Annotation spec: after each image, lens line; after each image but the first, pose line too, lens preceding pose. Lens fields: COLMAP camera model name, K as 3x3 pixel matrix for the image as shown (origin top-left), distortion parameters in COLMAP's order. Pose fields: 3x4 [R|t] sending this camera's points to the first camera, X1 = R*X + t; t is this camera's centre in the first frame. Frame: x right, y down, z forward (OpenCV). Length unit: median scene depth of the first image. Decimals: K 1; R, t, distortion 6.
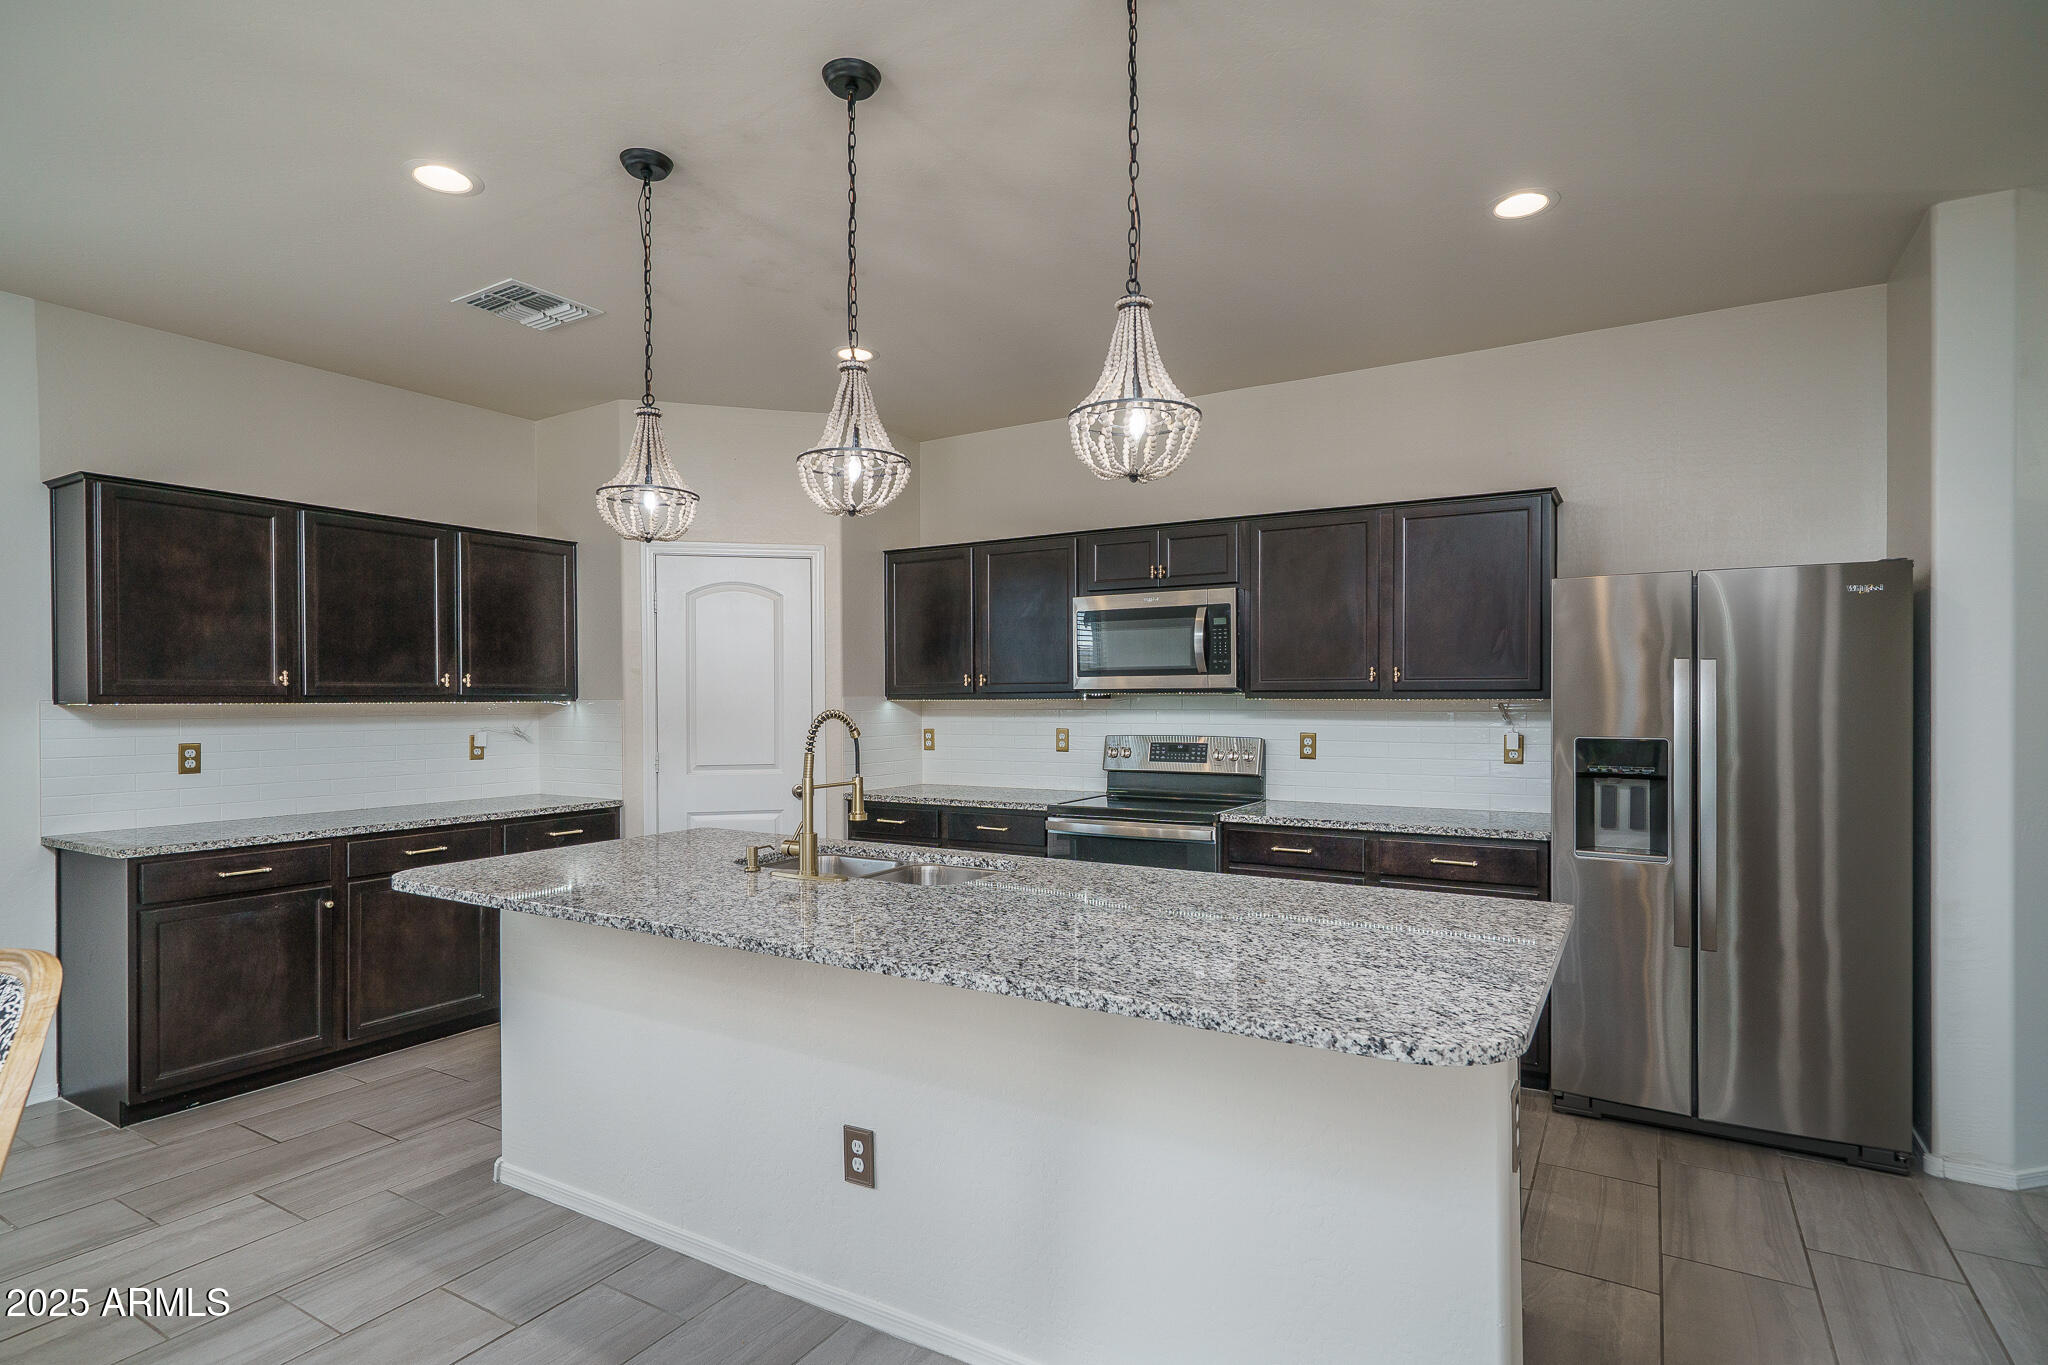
lens RADIAL K [[1044.5, 0, 1050.6], [0, 1044.5, 708.9], [0, 0, 1]] dist [0.015992, 0.001841]
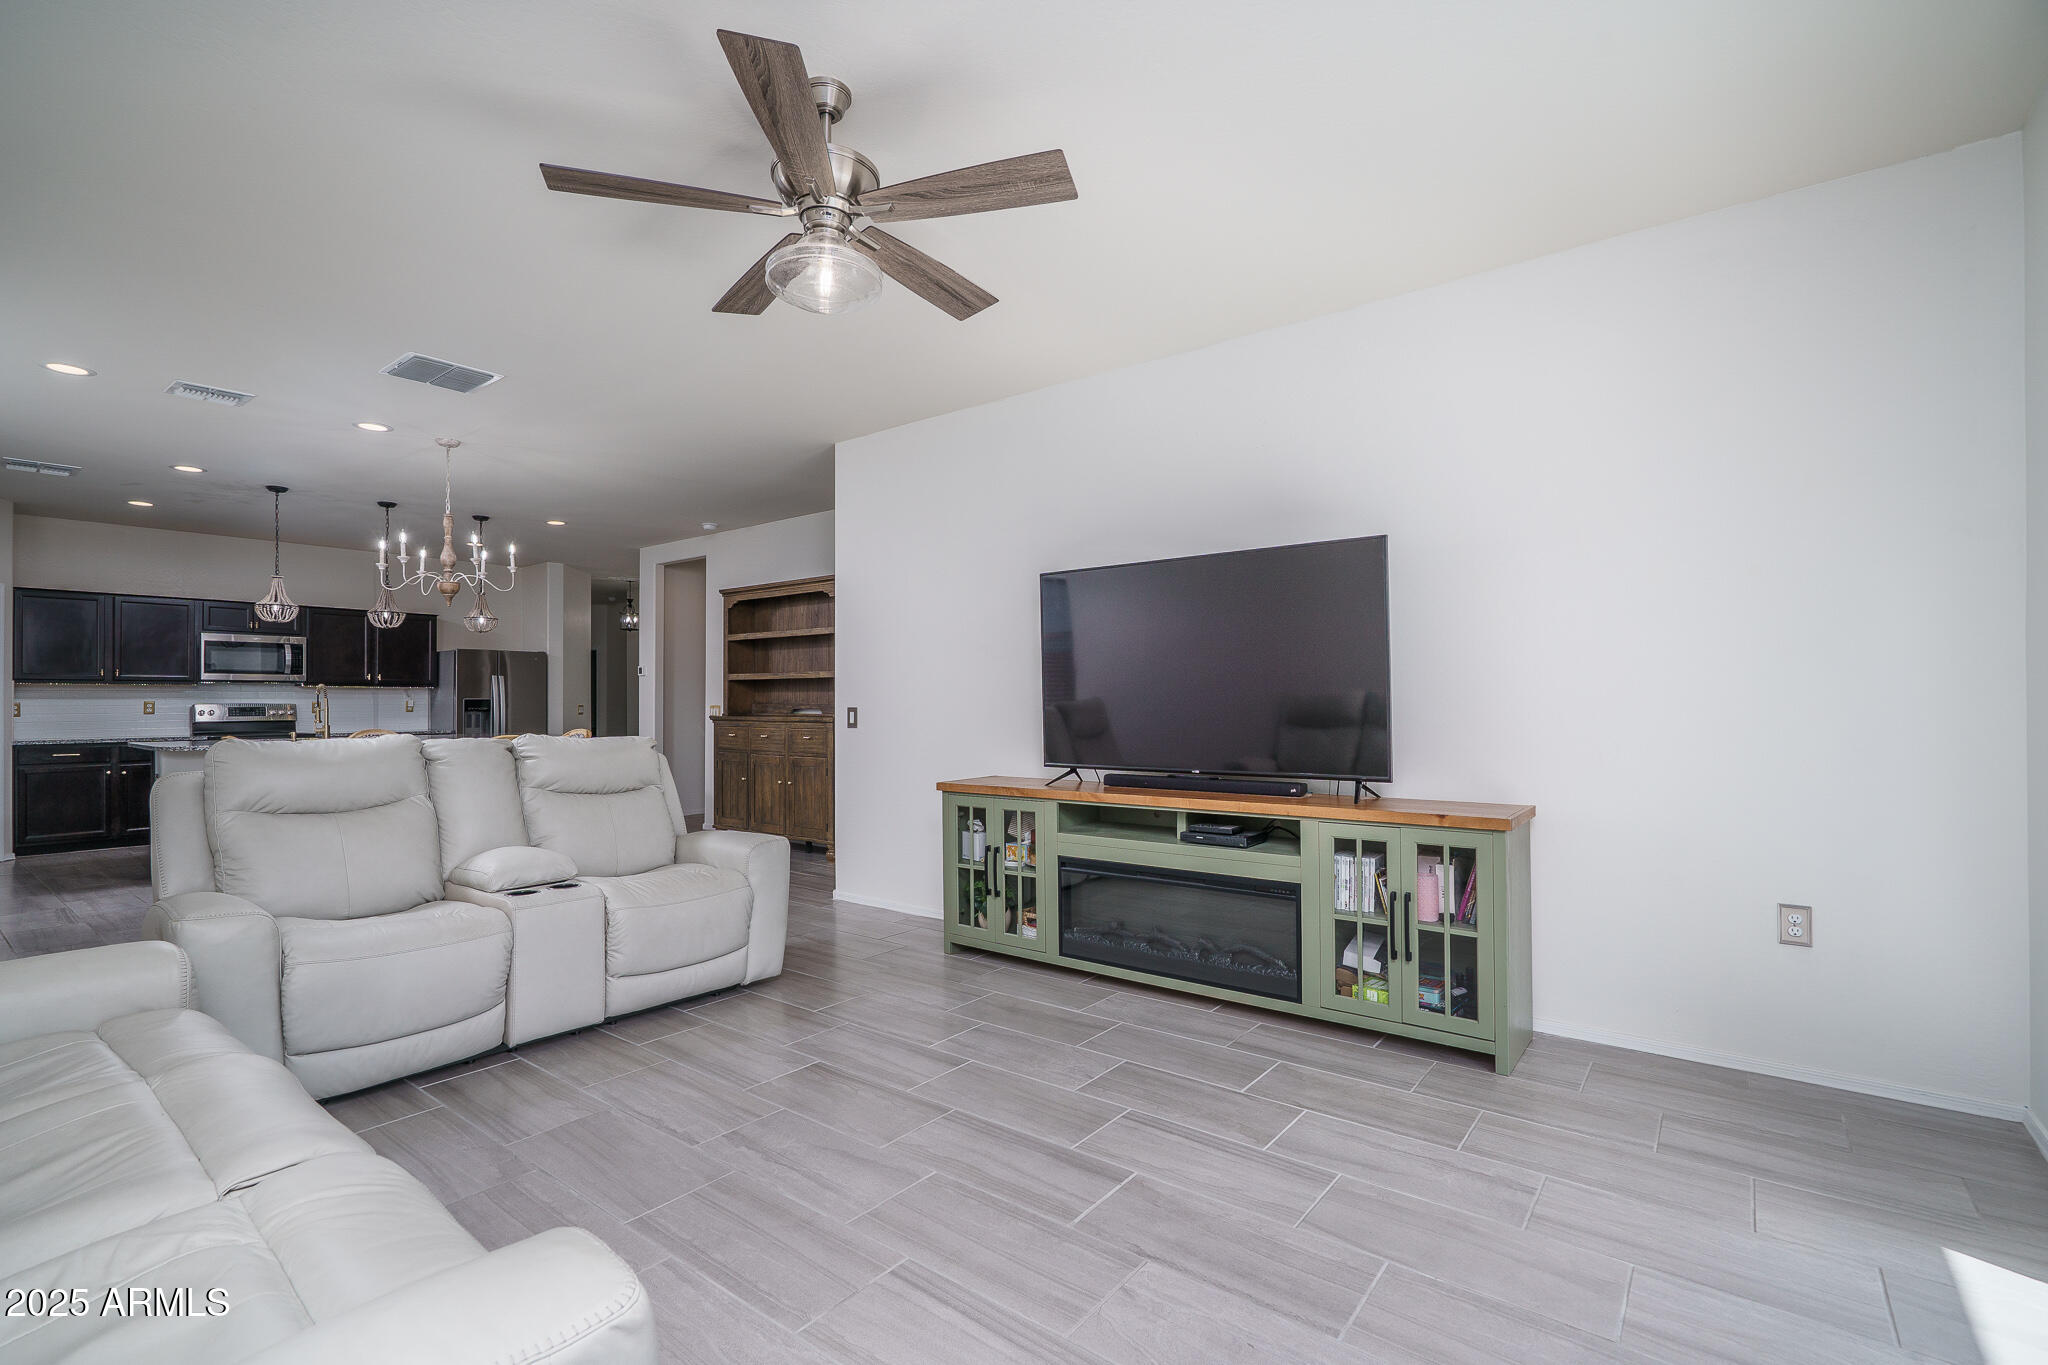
lens RADIAL K [[948.1, 0, 1006.7], [0, 948.1, 690.8], [0, 0, 1]] dist [0.001214, 0.001665]
pose [[0.121349, 0.015137, 0.992494, -1.712815], [0.017756, 0.999691, -0.017418, 0.065992], [-0.992451, 0.019736, 0.121043, -0.784499]]
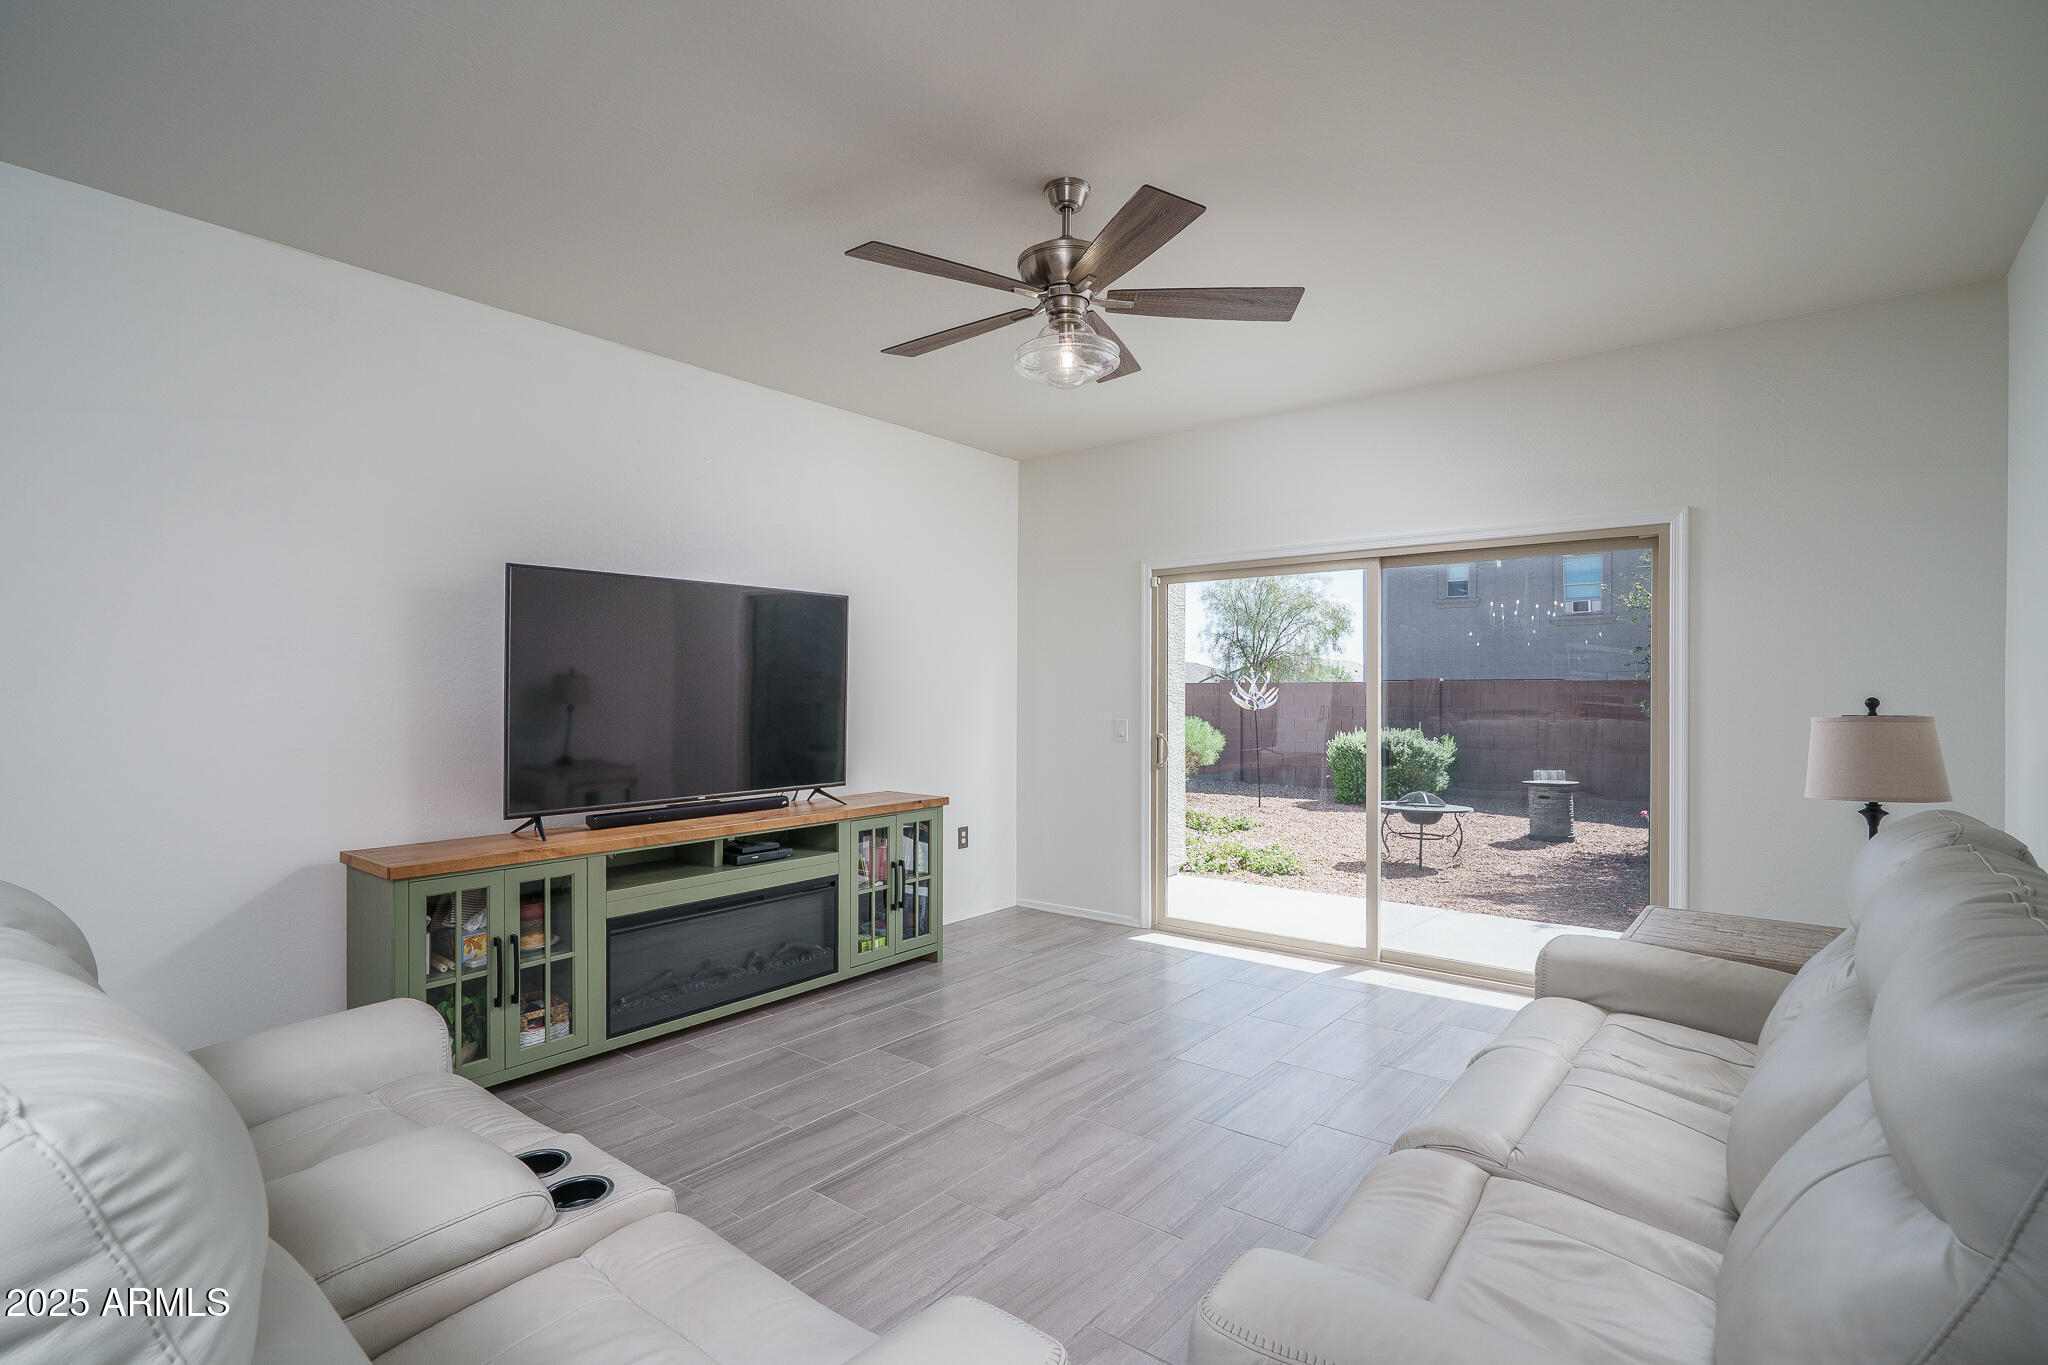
lens RADIAL K [[948.1, 0, 1042.5], [0, 948.1, 692.0], [0, 0, 1]] dist [0.001214, 0.001665]
pose [[-0.992886, 0.006421, 0.118899, -1.169336], [0.007524, 0.999933, 0.008833, 0.015912], [-0.118834, 0.009664, -0.992867, 0.105894]]
